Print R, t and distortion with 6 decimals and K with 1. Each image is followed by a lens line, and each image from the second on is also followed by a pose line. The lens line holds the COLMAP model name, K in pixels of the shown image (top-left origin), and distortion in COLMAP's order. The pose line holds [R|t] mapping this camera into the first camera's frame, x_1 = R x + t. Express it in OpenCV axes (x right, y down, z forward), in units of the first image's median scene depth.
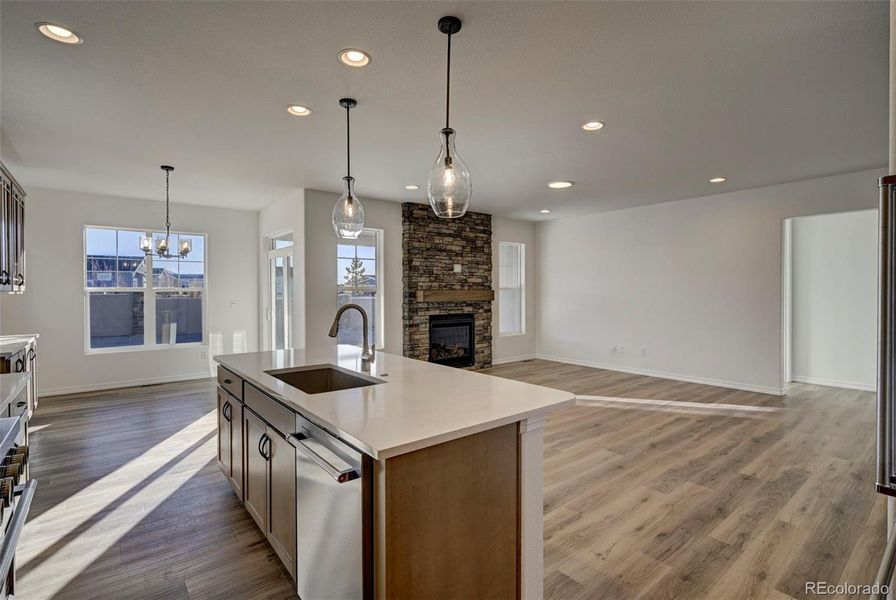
lens RADIAL K [[440.8, 0, 446.6], [0, 440.8, 296.0], [0, 0, 1]] dist [0.004056, 0.000116]
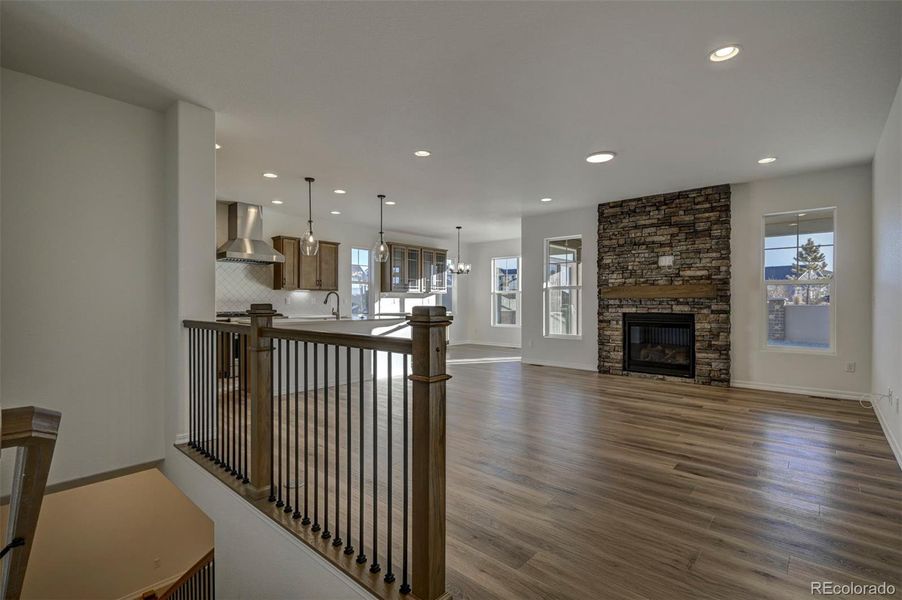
lens RADIAL K [[423.0, 0, 452.4], [0, 423.0, 304.1], [0, 0, 1]] dist [-0.000988, 0.001344]
pose [[0.144118, 0.007771, -0.989530, 0.840775], [-0.012680, 0.999902, 0.006005, 0.024485], [0.989479, 0.011682, 0.144202, 0.491552]]
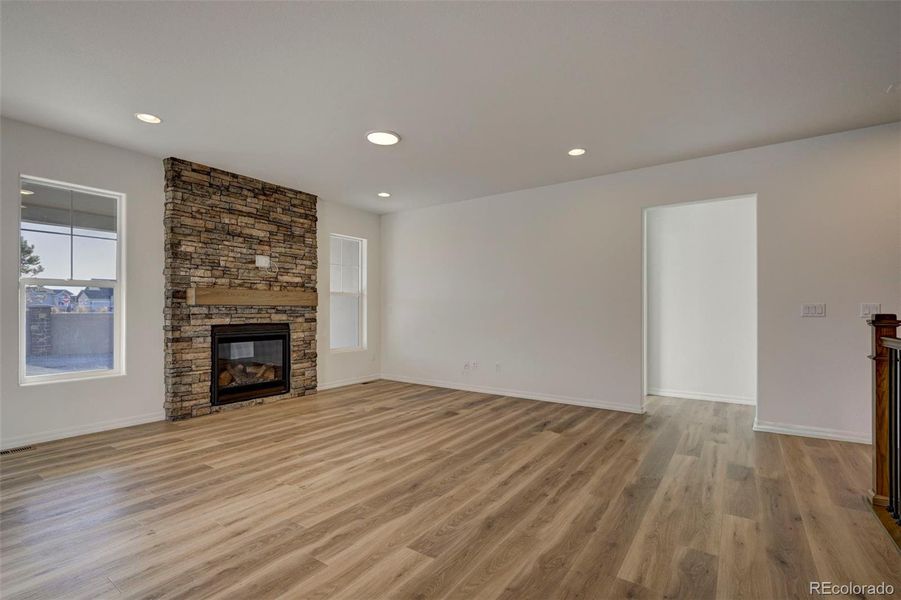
lens RADIAL K [[422.5, 0, 451.4], [0, 422.5, 309.3], [0, 0, 1]] dist [-0.000988, 0.001344]
pose [[0.963408, 0.004577, 0.268000, 0.147964], [-0.000817, 0.999900, -0.014142, 0.028406], [-0.268037, 0.013406, 0.963315, 0.254062]]
